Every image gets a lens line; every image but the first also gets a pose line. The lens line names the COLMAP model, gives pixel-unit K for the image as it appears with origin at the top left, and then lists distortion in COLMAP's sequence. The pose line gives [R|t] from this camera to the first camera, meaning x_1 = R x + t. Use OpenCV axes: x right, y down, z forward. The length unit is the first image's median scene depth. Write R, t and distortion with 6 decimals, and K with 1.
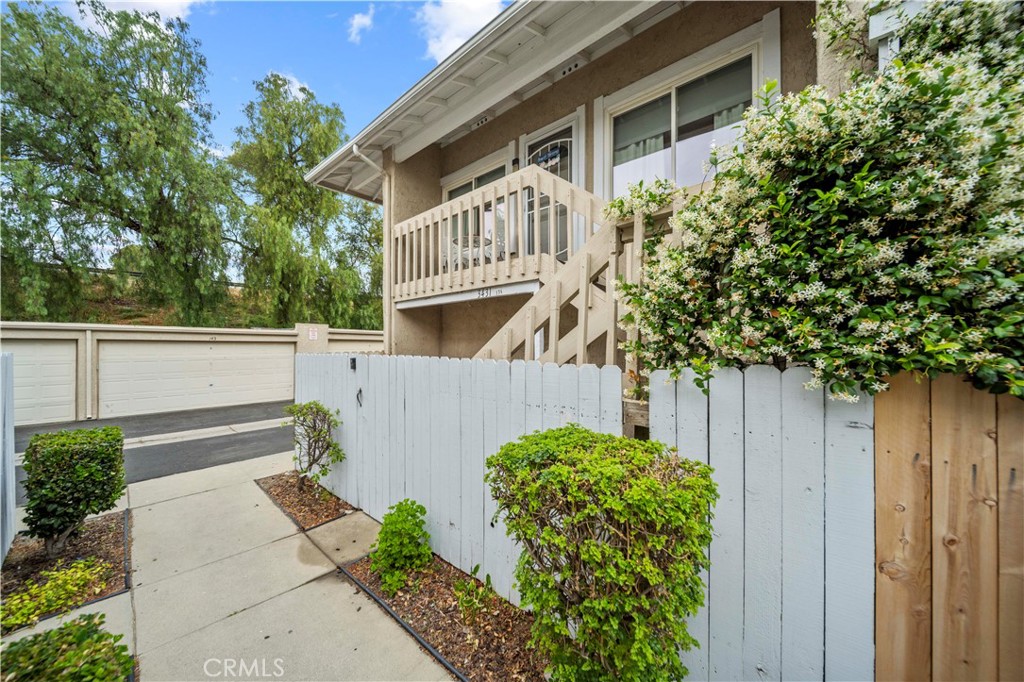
lens RADIAL K [[360.0, 0, 512.4], [0, 360.0, 350.6], [0, 0, 1]] dist [-0.001068, -0.000148]
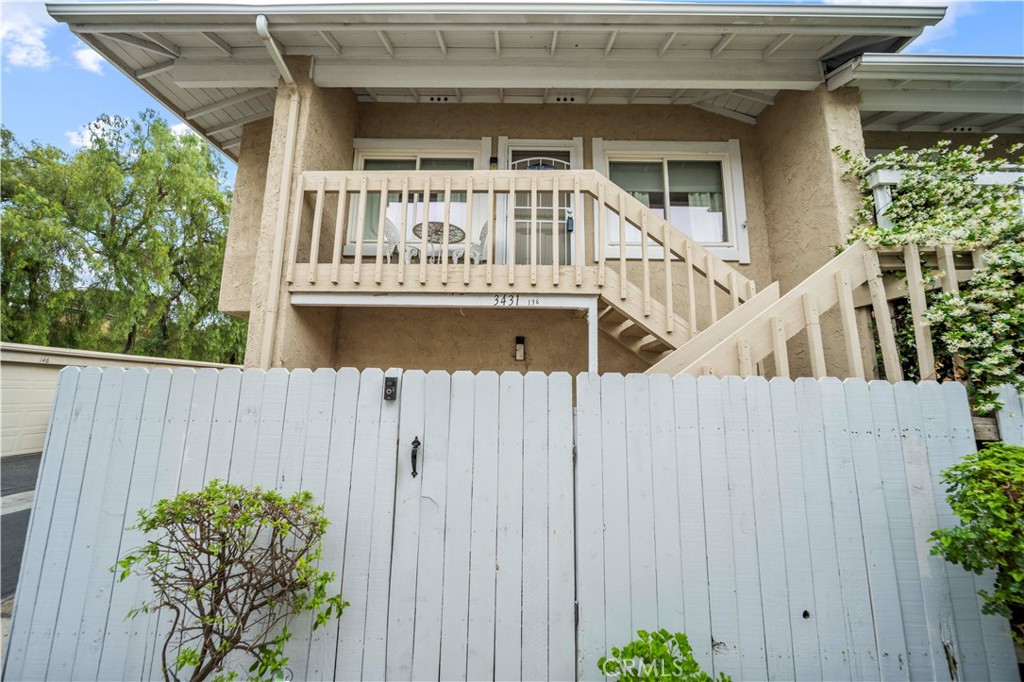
lens RADIAL K [[361.1, 0, 520.0], [0, 361.1, 337.7], [0, 0, 1]] dist [-0.001054, -0.000379]
pose [[0.755912, 0.108567, 0.645608, -0.476094], [-0.009244, 0.987825, -0.155291, 0.031295], [-0.654608, 0.111418, 0.747713, 0.373153]]
